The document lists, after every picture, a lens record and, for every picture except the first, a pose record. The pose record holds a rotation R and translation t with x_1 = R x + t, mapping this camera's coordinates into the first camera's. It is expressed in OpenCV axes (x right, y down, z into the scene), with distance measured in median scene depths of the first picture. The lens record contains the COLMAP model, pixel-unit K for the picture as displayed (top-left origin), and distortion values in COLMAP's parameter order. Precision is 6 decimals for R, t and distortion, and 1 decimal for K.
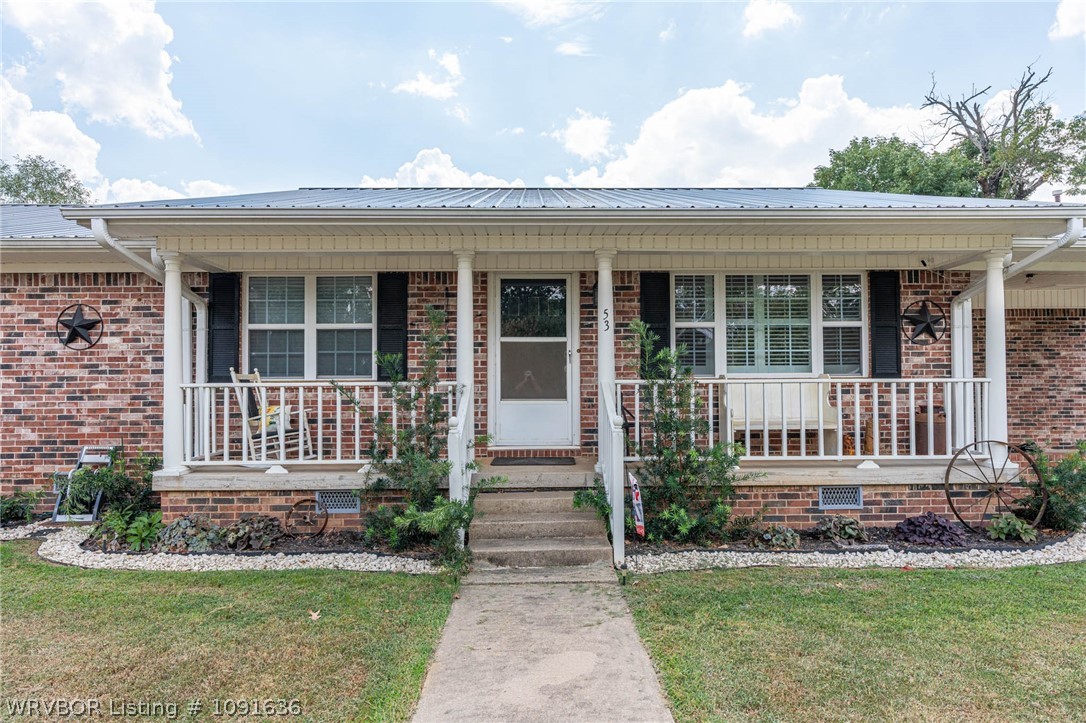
lens RADIAL K [[650.0, 0, 543.0], [0, 650.0, 361.5], [0, 0, 1]] dist [-0.000216, -0.000303]
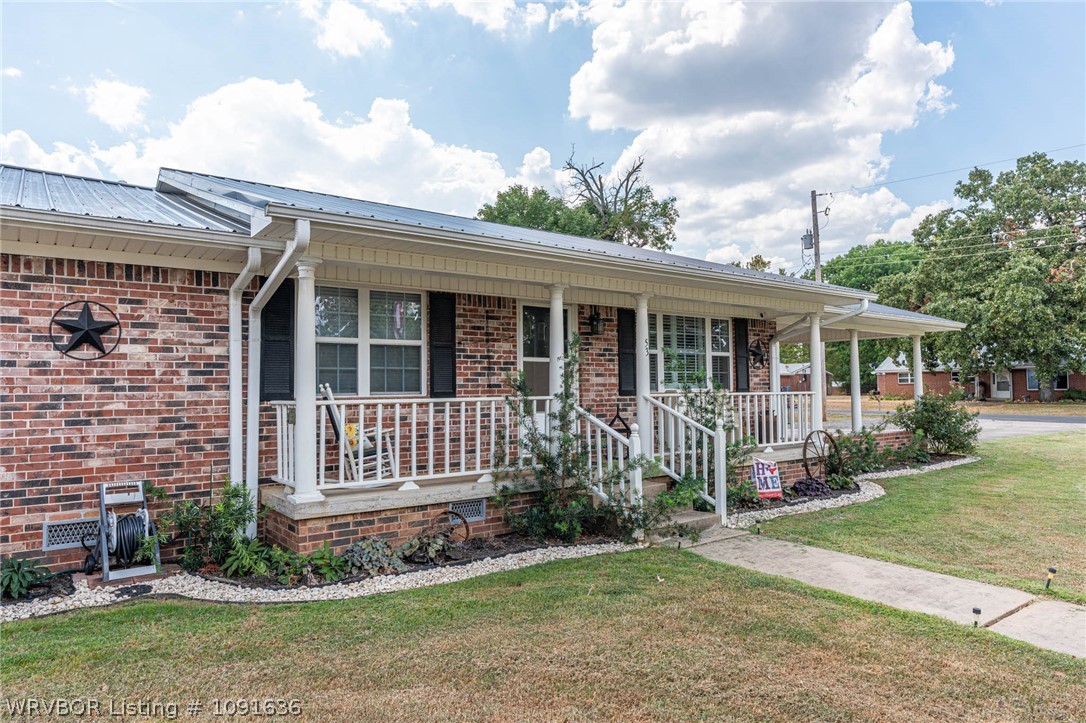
lens RADIAL K [[688.1, 0, 543.0], [0, 688.1, 361.5], [0, 0, 1]] dist [-0.009103, 0.001145]
pose [[0.808434, 0.022086, 0.588173, -0.752440], [-0.005903, 0.999550, -0.029420, 0.004734], [-0.588557, 0.020312, 0.808200, 0.020373]]
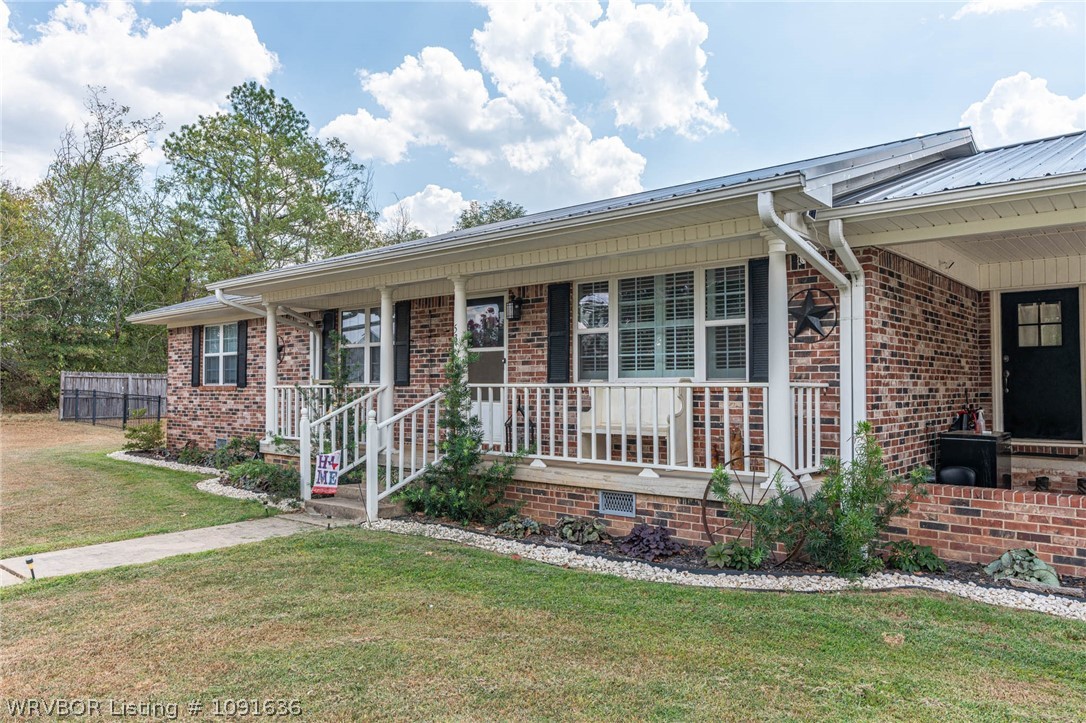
lens RADIAL K [[767.8, 0, 543.0], [0, 767.8, 361.5], [0, 0, 1]] dist [0.004774, 0.000636]
pose [[0.744098, -0.017930, -0.667830, 1.009760], [0.021232, 0.999770, -0.003186, -0.005932], [0.667733, -0.011809, 0.744307, 0.044099]]
